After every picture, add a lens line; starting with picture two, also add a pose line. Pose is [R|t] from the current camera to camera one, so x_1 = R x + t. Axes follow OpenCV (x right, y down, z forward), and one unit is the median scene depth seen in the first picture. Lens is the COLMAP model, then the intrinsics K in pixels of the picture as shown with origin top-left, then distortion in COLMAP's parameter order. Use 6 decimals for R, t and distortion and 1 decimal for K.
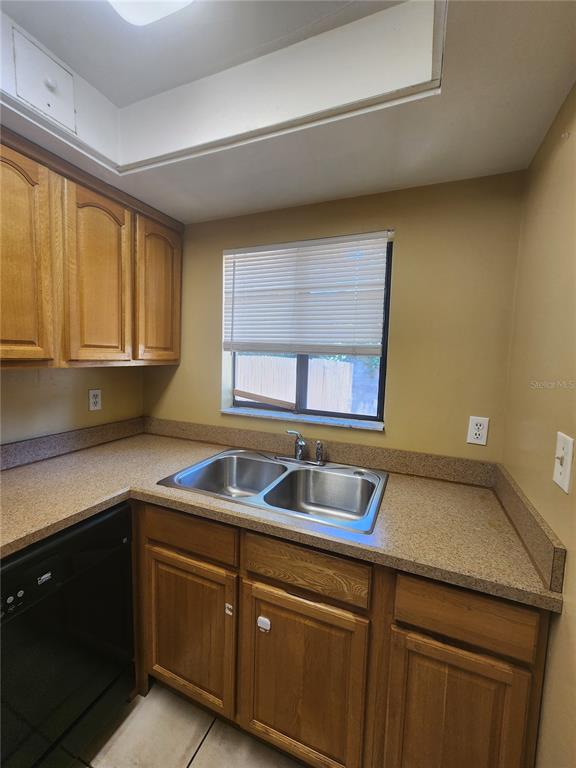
lens RADIAL K [[316.2, 0, 287.7], [0, 316.2, 384.8], [0, 0, 1]] dist [0.000430, 0.000370]
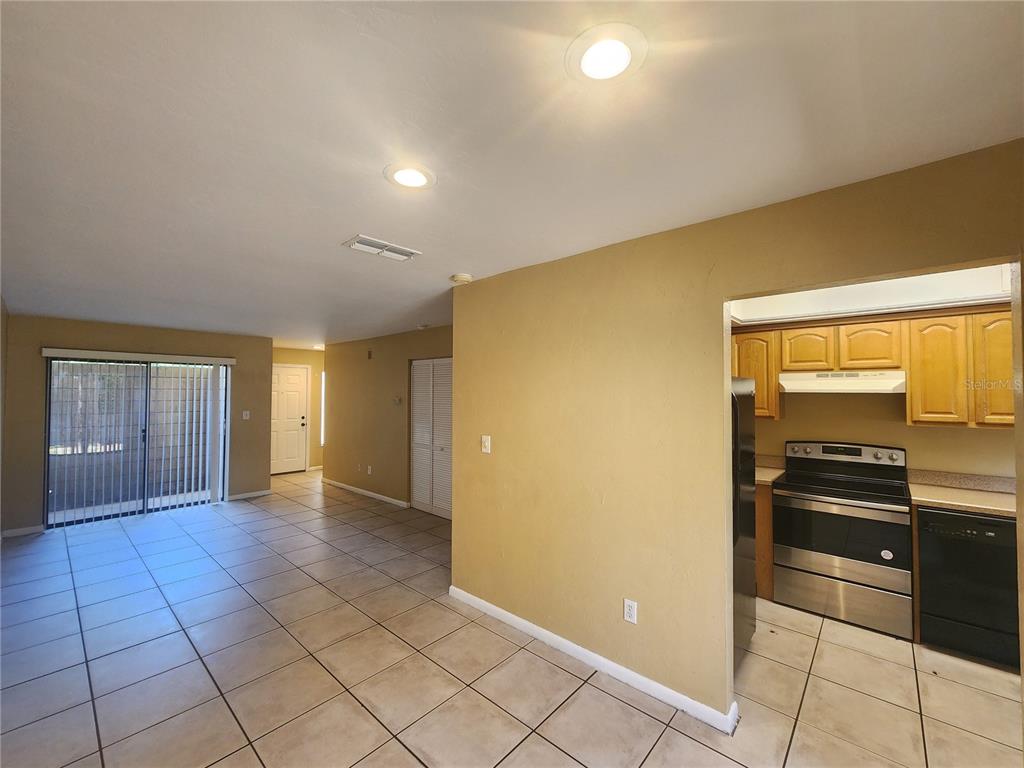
lens RADIAL K [[421.6, 0, 508.4], [0, 421.6, 383.0], [0, 0, 1]] dist [0.000430, 0.000370]
pose [[-0.328580, -0.054023, -0.942930, 2.121786], [-0.097364, 0.994981, -0.023077, 0.018700], [0.939444, 0.084225, -0.332191, -0.795826]]
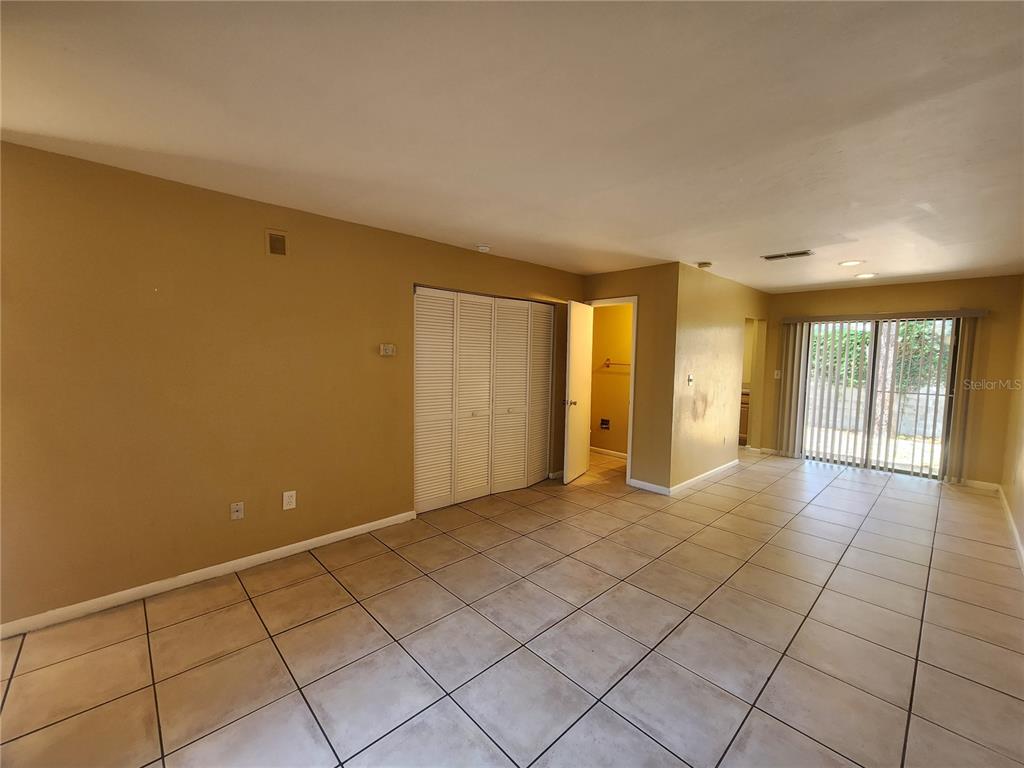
lens RADIAL K [[421.6, 0, 513.7], [0, 421.6, 382.7], [0, 0, 1]] dist [0.000430, 0.000370]
pose [[0.916402, 0.007815, -0.400183, -0.159904], [-0.022360, 0.999248, -0.031688, 0.514126], [0.399635, 0.037987, 0.915887, -5.821791]]
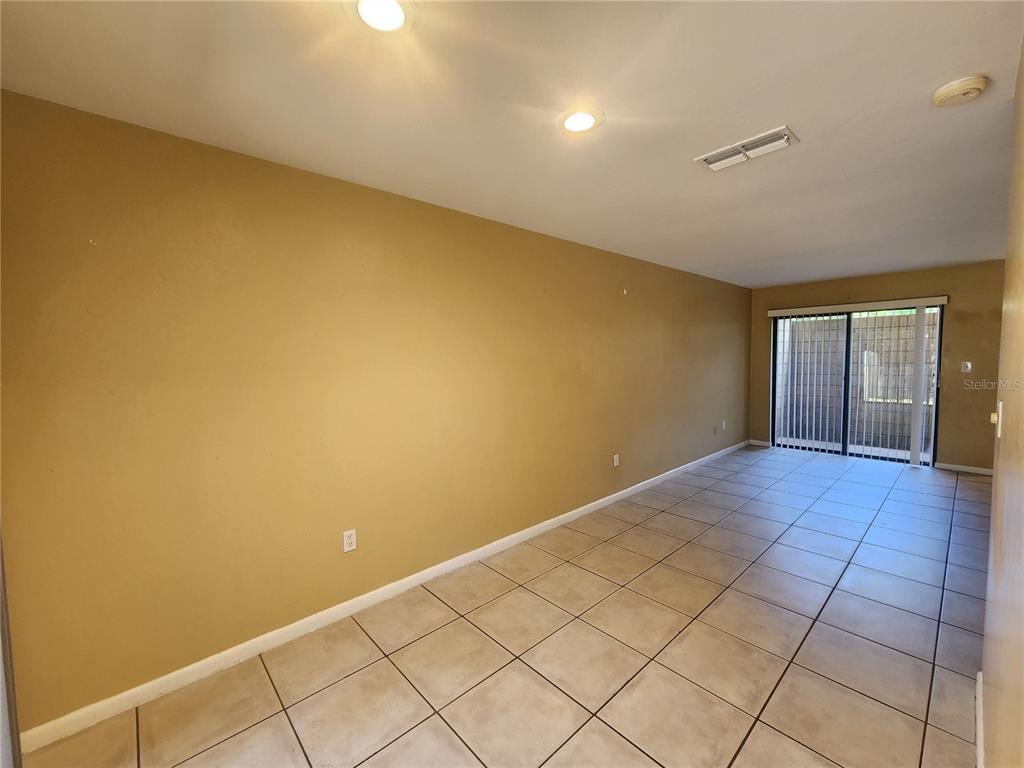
lens RADIAL K [[421.6, 0, 517.9], [0, 421.6, 384.0], [0, 0, 1]] dist [0.000430, 0.000370]
pose [[-0.912478, -0.045042, 0.406638, 0.533391], [0.023020, 0.986694, 0.160948, 0.009601], [-0.408477, 0.156222, -0.899300, -0.080968]]
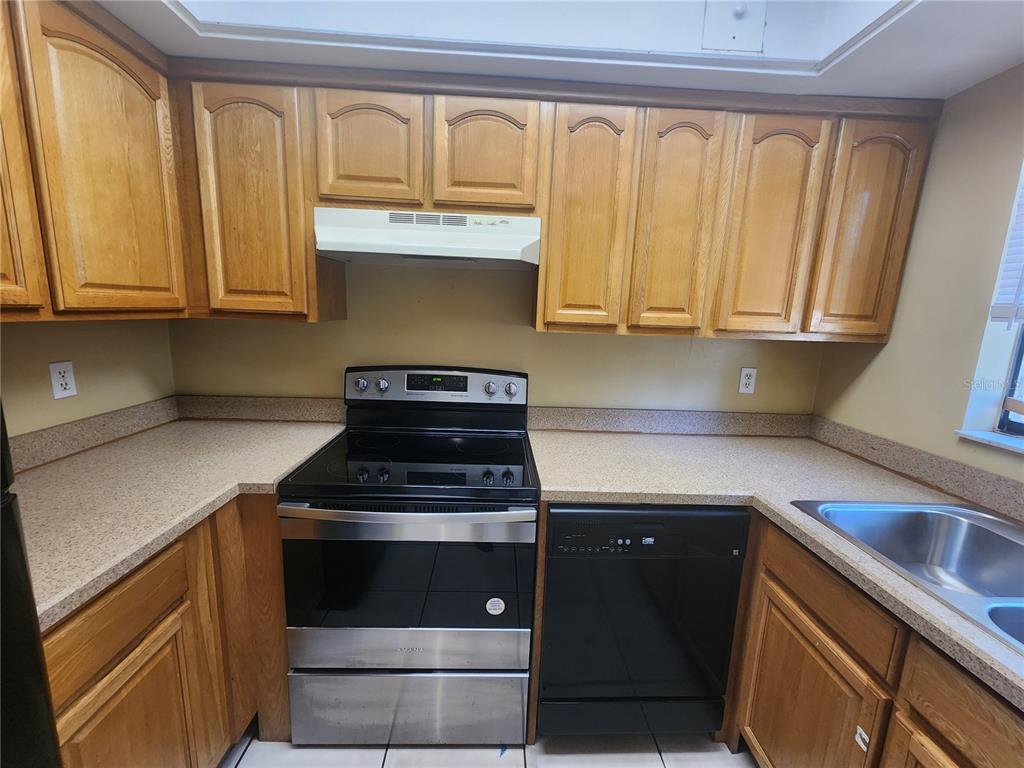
lens RADIAL K [[421.6, 0, 511.7], [0, 421.6, 382.6], [0, 0, 1]] dist [0.000430, 0.000370]
pose [[0.417906, 0.140769, -0.897518, 0.153035], [-0.107909, 0.988620, 0.104812, 0.007356], [0.902059, 0.053049, 0.428340, -0.008221]]
